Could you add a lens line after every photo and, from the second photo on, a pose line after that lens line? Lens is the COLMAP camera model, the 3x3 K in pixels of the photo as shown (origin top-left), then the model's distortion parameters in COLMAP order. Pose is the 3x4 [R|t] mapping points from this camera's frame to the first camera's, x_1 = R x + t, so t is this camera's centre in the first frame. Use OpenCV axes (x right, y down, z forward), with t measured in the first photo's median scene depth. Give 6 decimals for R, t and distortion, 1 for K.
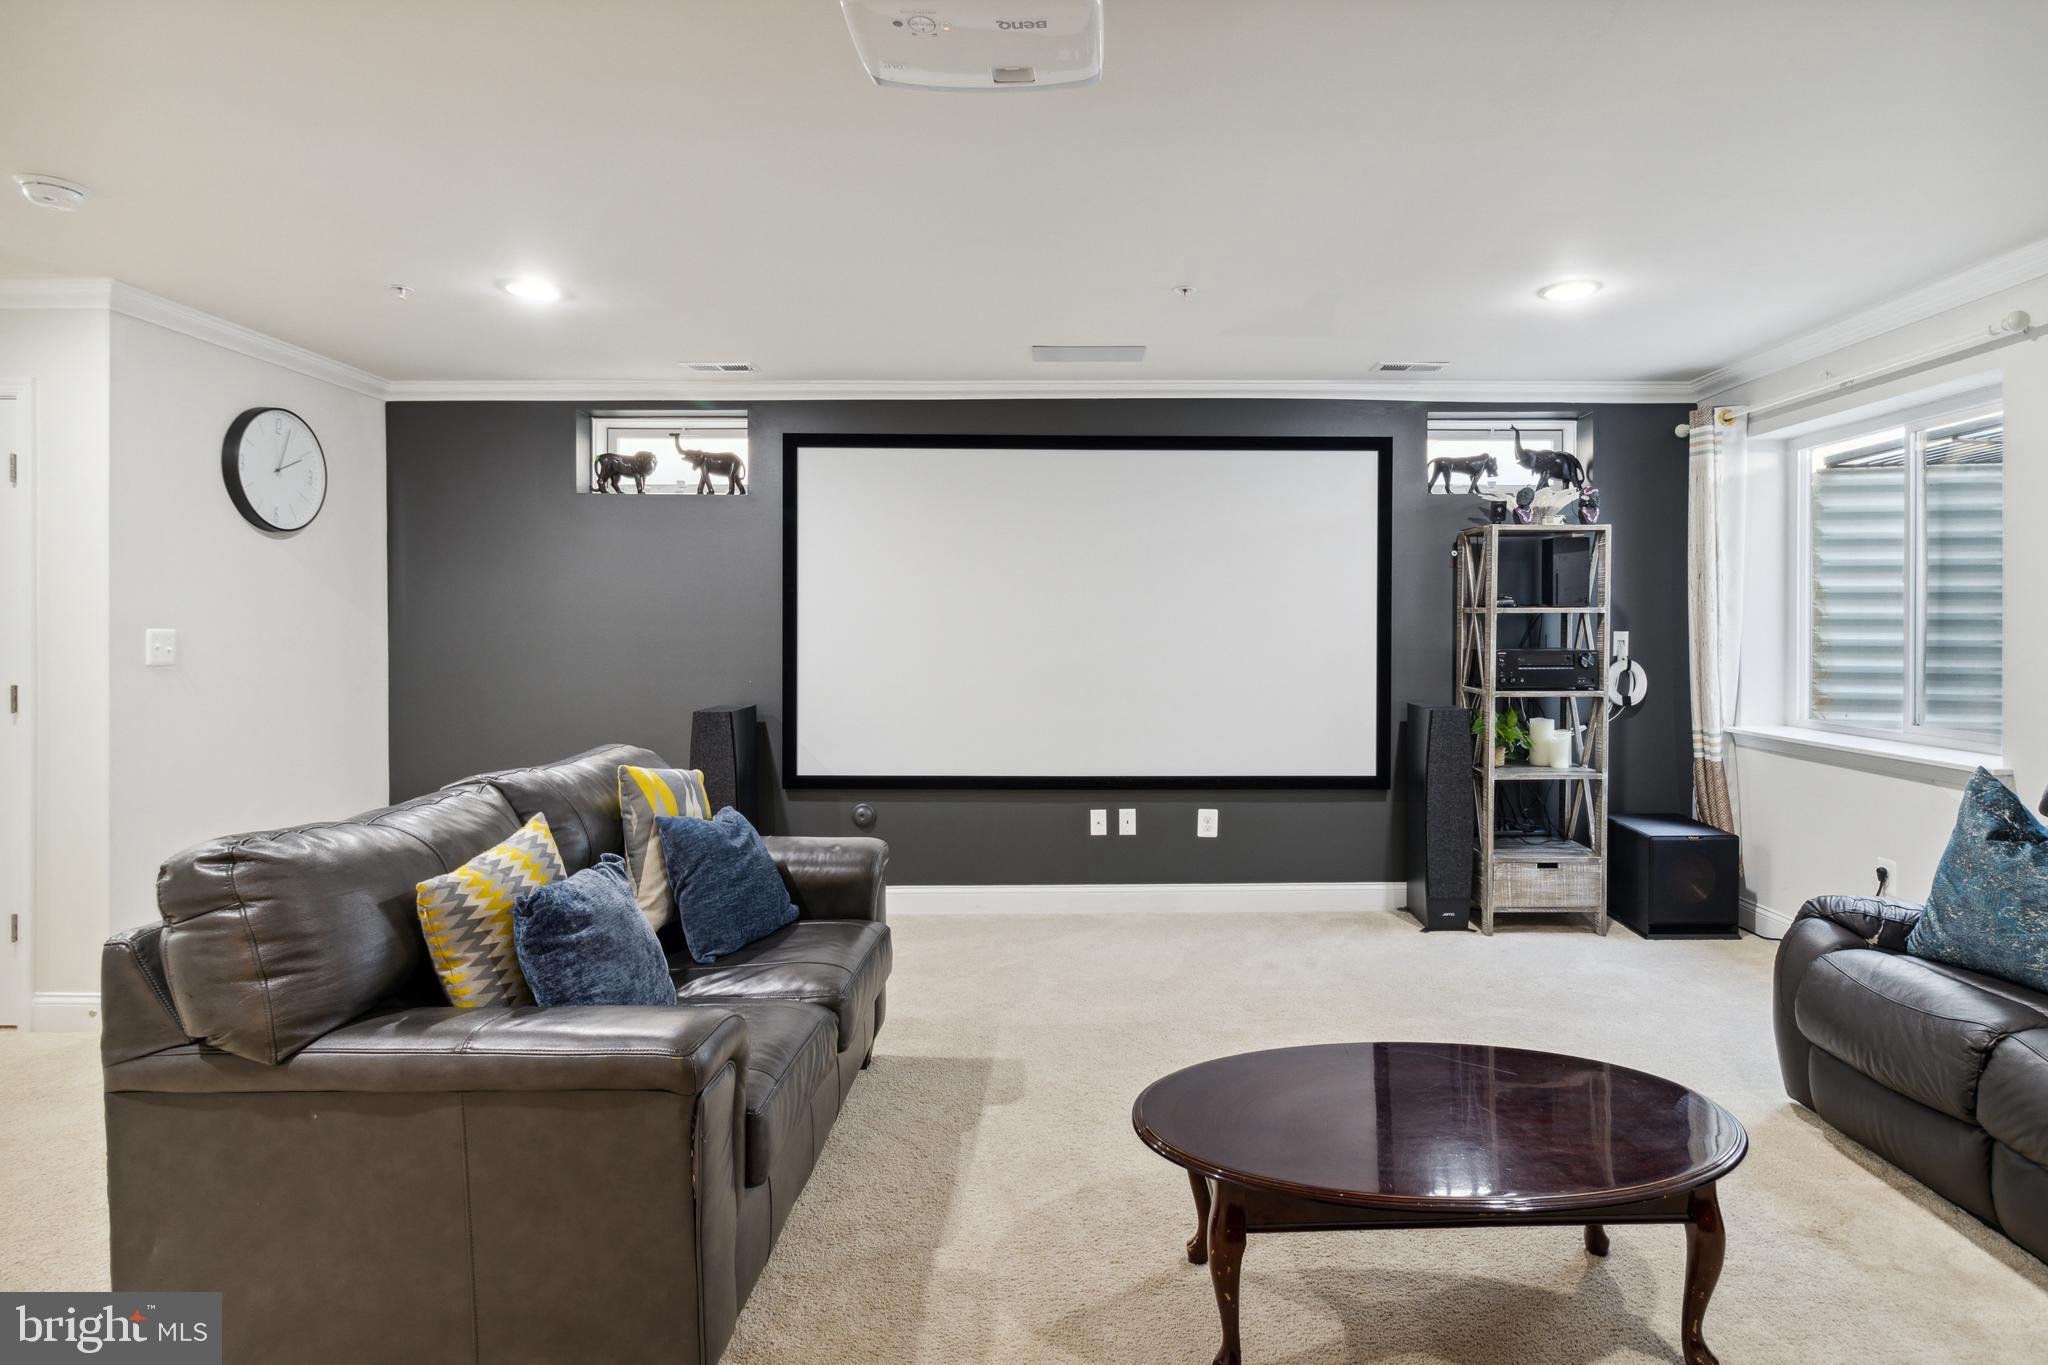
lens RADIAL K [[1041.3, 0, 1072.2], [0, 1041.3, 647.3], [0, 0, 1]] dist [-0.003080, -0.001053]
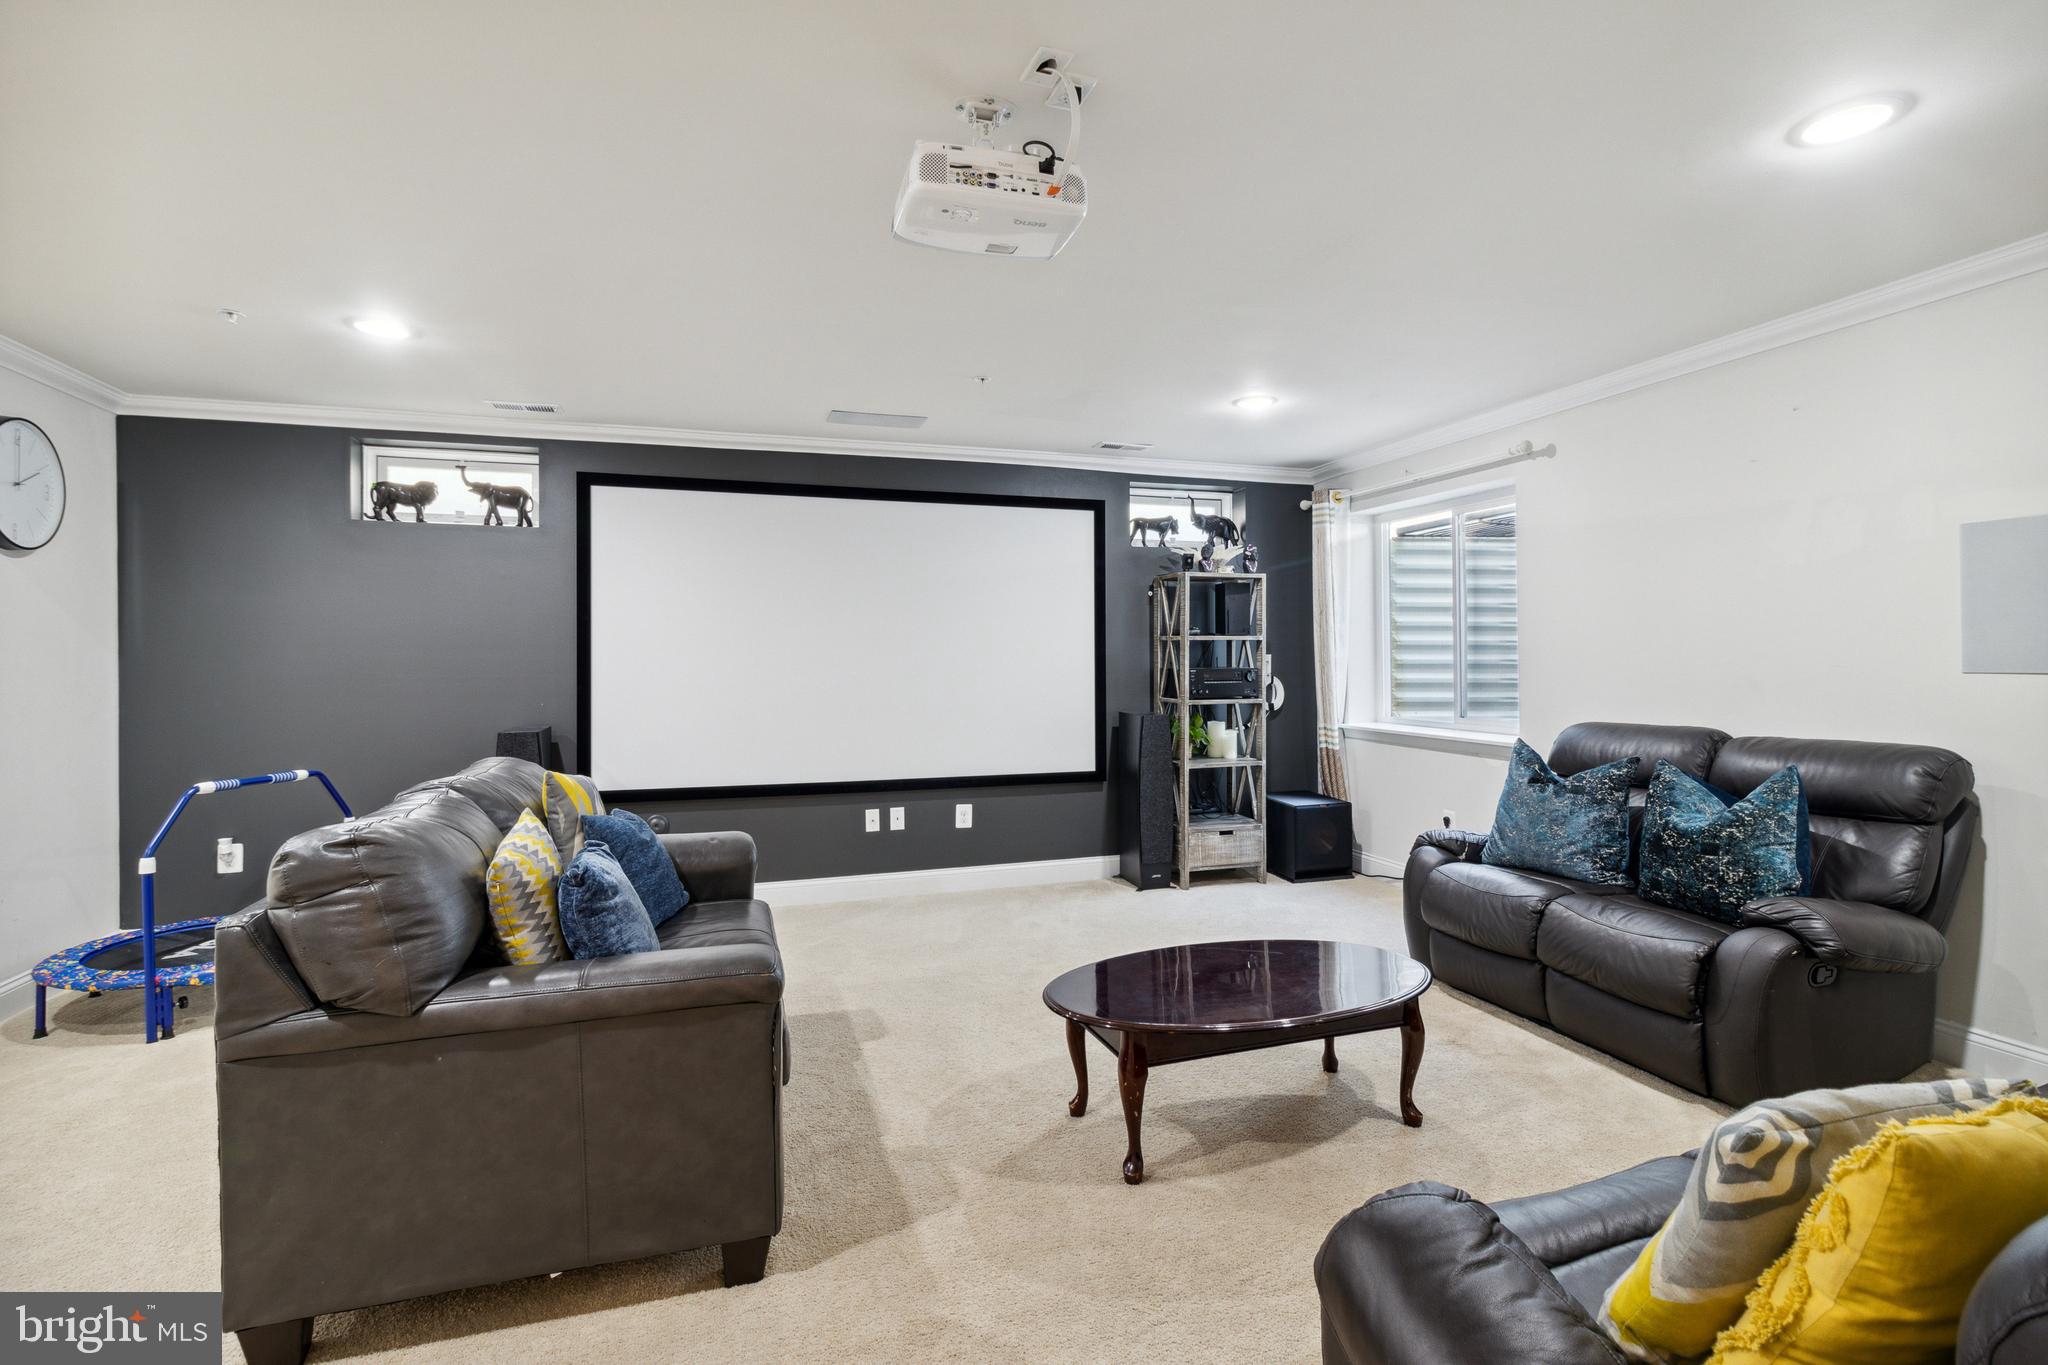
lens RADIAL K [[961.1, 0, 1024.3], [0, 961.1, 661.5], [0, 0, 1]] dist [0.002256, 0.000574]
pose [[0.954684, -0.005092, 0.297577, -0.142053], [0.009701, 0.999855, -0.014012, 0.008446], [-0.297462, 0.016264, 0.954595, -0.081493]]
